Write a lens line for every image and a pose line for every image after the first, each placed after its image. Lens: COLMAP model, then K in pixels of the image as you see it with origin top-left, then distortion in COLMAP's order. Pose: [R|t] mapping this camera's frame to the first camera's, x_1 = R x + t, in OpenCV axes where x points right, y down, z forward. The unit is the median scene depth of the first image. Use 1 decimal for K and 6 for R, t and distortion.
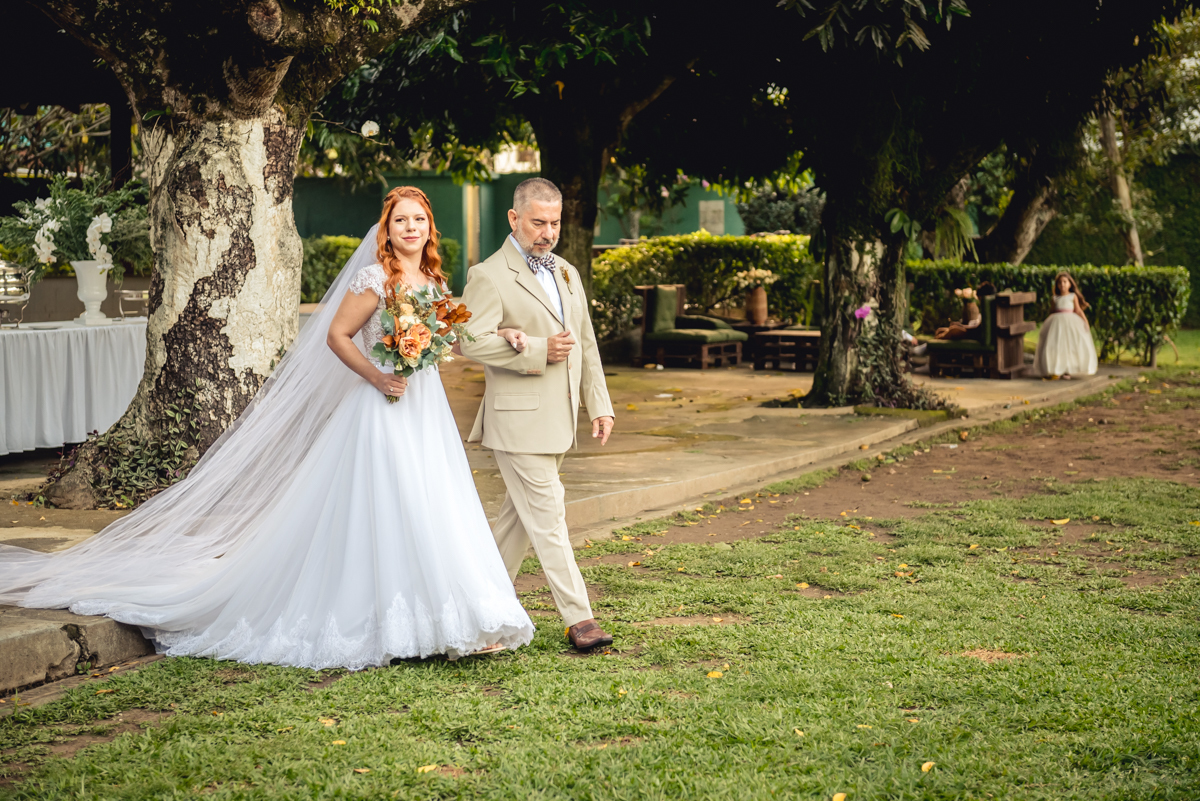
lens RADIAL K [[2272.6, 0, 600.8], [0, 2272.6, 407.8], [0, 0, 1]] dist [0.048442, 0.000000]
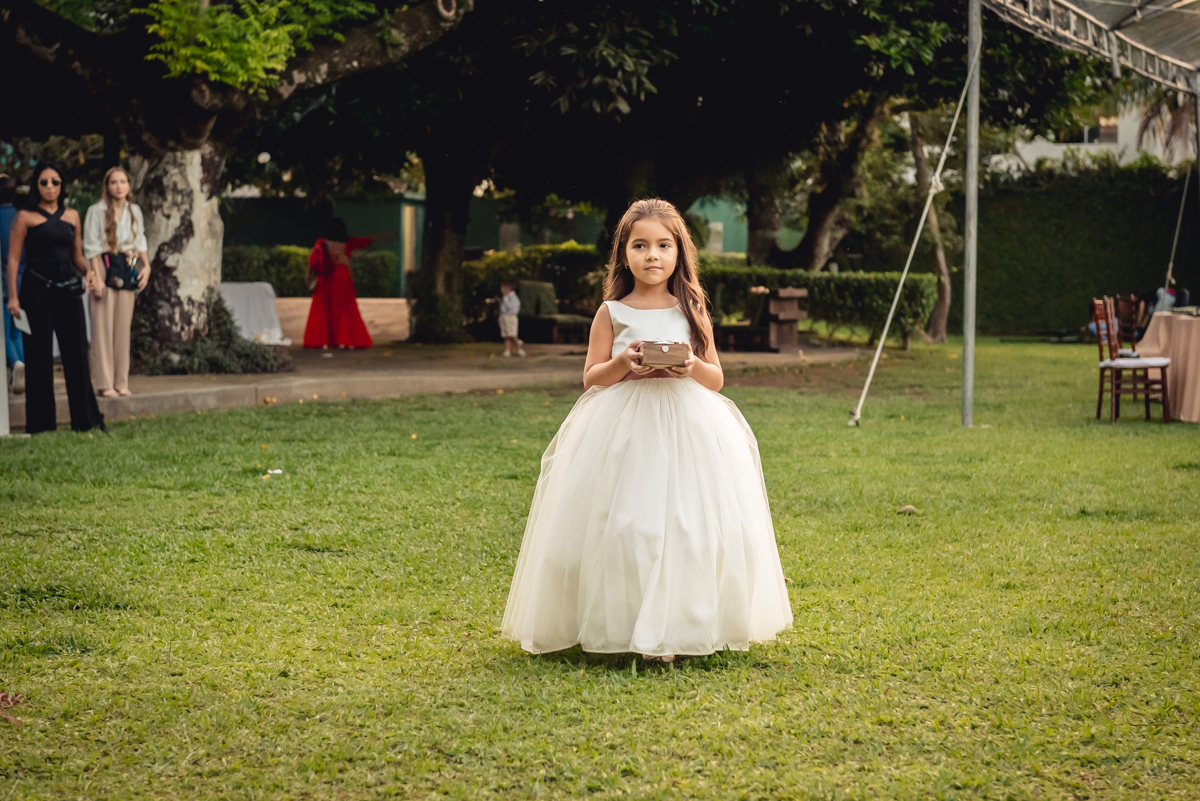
lens RADIAL K [[2311.6, 0, 600.5], [0, 2311.6, 393.6], [0, 0, 1]] dist [0.019381, 0.000000]
pose [[0.999847, 0.016340, 0.006299, 0.144424], [-0.016205, 0.999649, -0.020949, 0.087268], [-0.006639, 0.020844, 0.999761, -0.737585]]
